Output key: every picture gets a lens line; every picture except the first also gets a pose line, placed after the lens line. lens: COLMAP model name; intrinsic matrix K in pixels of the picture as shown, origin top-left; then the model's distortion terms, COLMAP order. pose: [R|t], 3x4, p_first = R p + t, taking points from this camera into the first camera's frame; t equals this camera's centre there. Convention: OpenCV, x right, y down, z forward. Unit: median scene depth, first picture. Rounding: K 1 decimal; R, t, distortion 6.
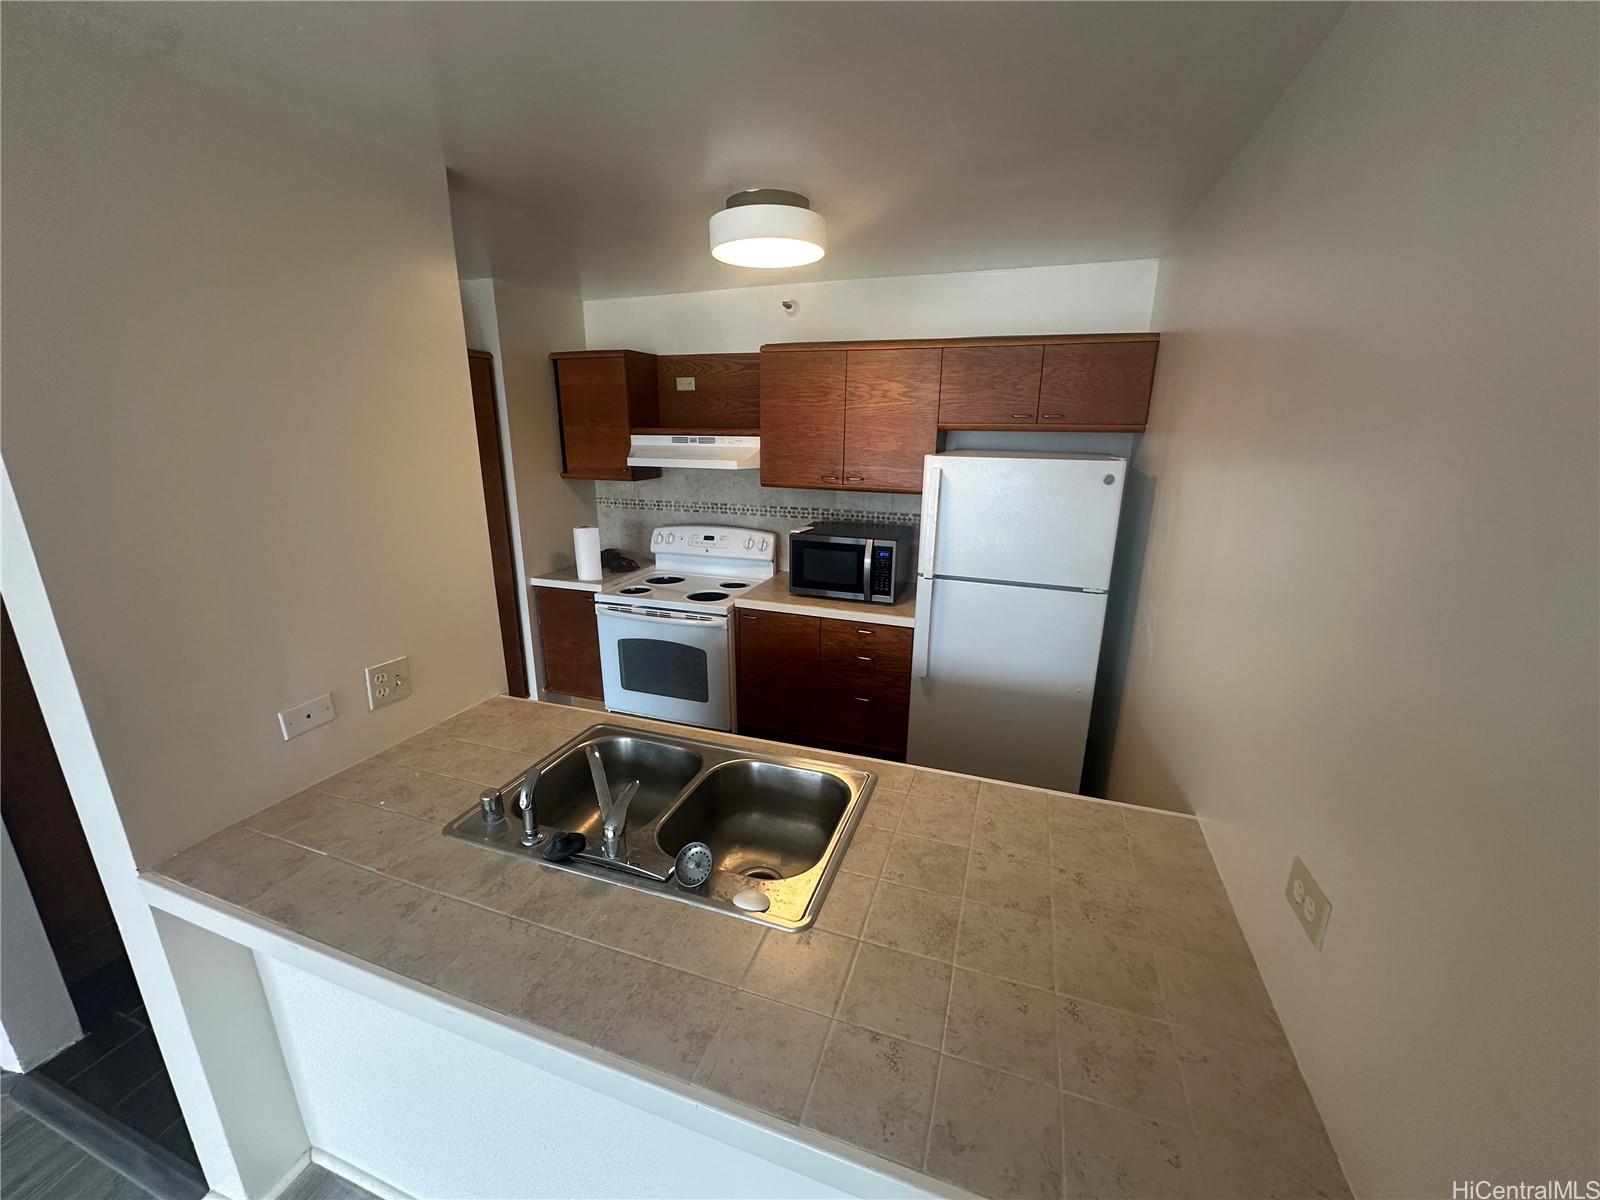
lens RADIAL K [[635.9, 0, 797.8], [0, 635.9, 602.7], [0, 0, 1]] dist [-0.000798, 0.000159]
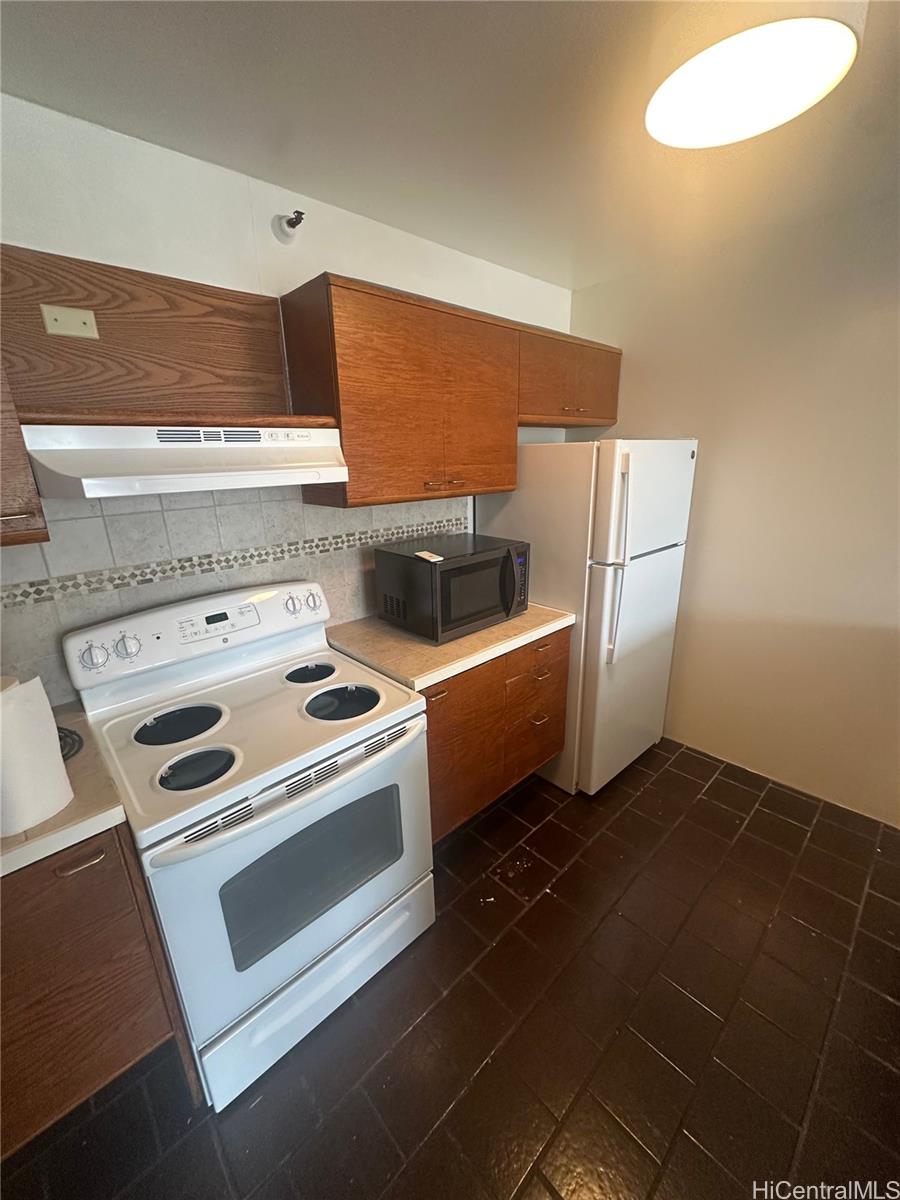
lens RADIAL K [[476.9, 0, 449.6], [0, 476.9, 596.4], [0, 0, 1]] dist [-0.000798, 0.000159]
pose [[0.453551, -0.271933, 0.848731, -0.414840], [0.272417, 0.949036, 0.158494, -0.136062], [-0.848576, 0.159324, 0.504515, 0.635916]]
